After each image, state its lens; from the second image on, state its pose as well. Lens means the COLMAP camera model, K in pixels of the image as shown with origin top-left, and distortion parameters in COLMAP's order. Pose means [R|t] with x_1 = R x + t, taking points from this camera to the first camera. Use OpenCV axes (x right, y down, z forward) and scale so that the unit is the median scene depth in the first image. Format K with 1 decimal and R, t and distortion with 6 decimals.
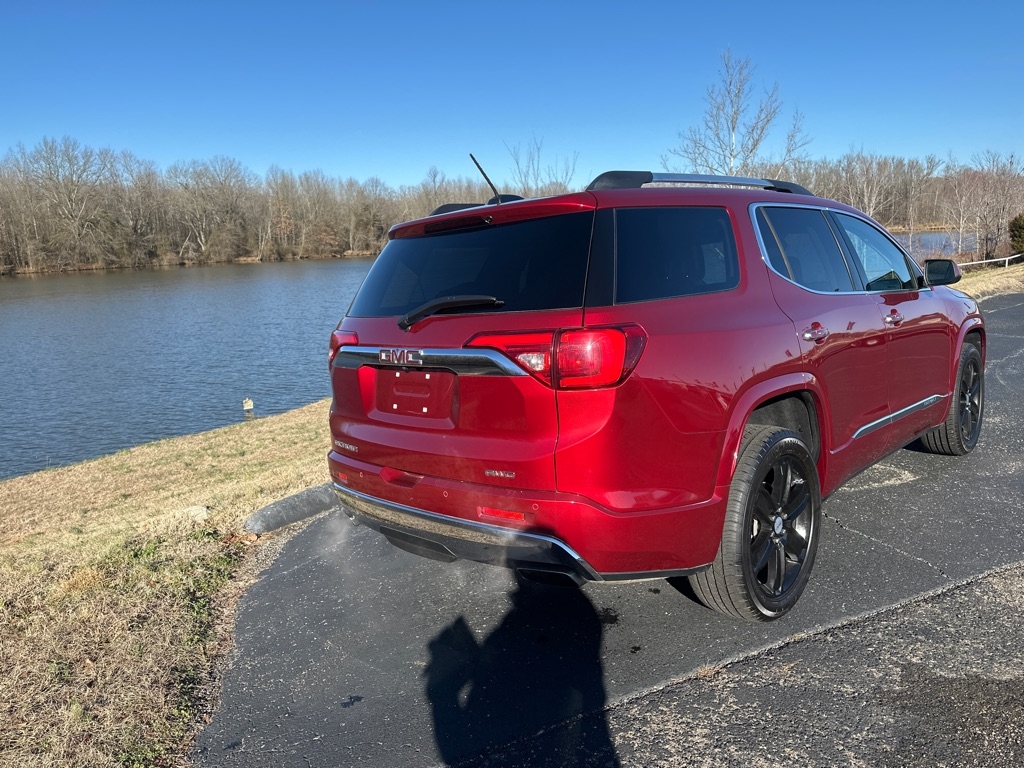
lens RADIAL K [[757.0, 0, 512.0], [0, 757.0, 384.0], [0, 0, 1]] dist [0.039878, -0.048540]
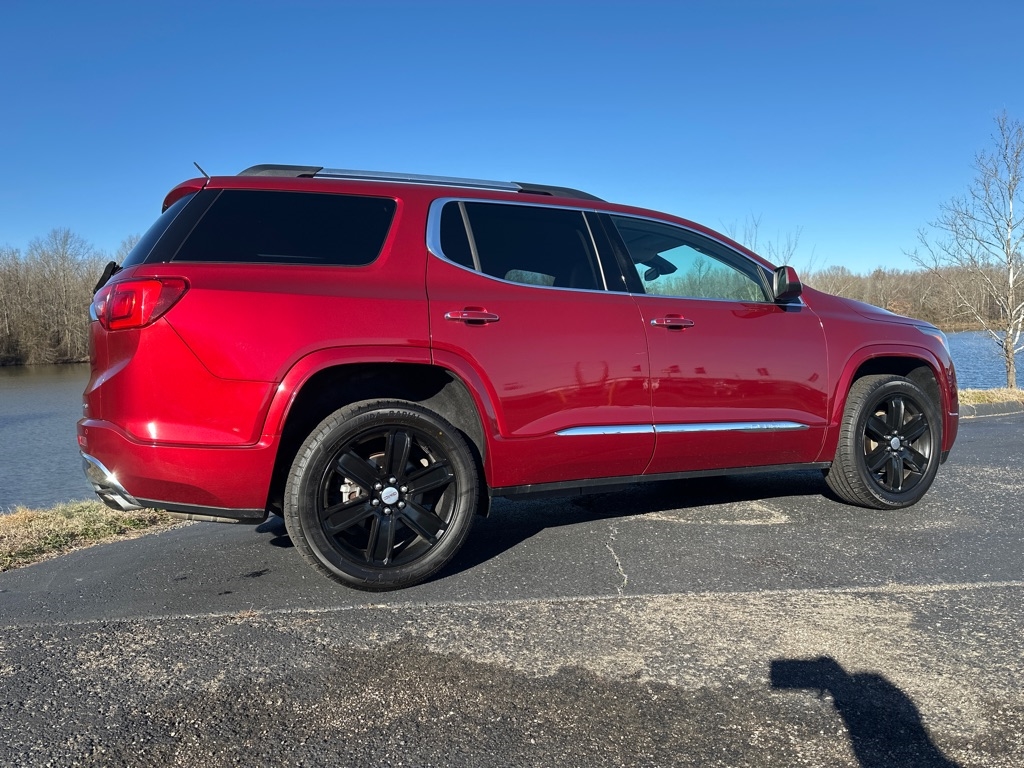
lens RADIAL K [[754.0, 0, 508.8], [0, 754.0, 359.5], [0, 0, 1]] dist [0.031772, -0.002149]
pose [[0.932344, 0.030140, -0.360314, 0.510631], [-0.081352, 0.988455, -0.127821, 0.073237], [0.352302, 0.148485, 0.924032, 0.061231]]
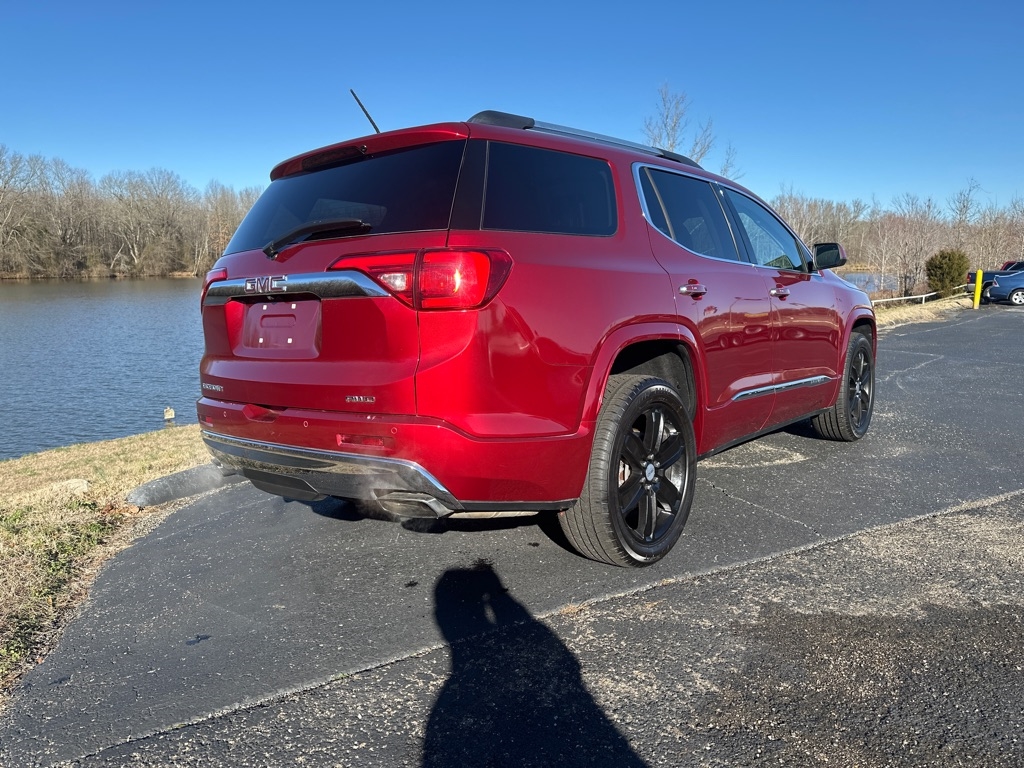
lens RADIAL K [[757.0, 0, 512.0], [0, 757.0, 384.0], [0, 0, 1]] dist [0.039878, -0.048540]
pose [[0.996787, 0.025237, 0.076019, 0.052469], [-0.022516, 0.999082, -0.036440, 0.065671], [-0.076869, 0.034611, 0.996440, 0.006653]]
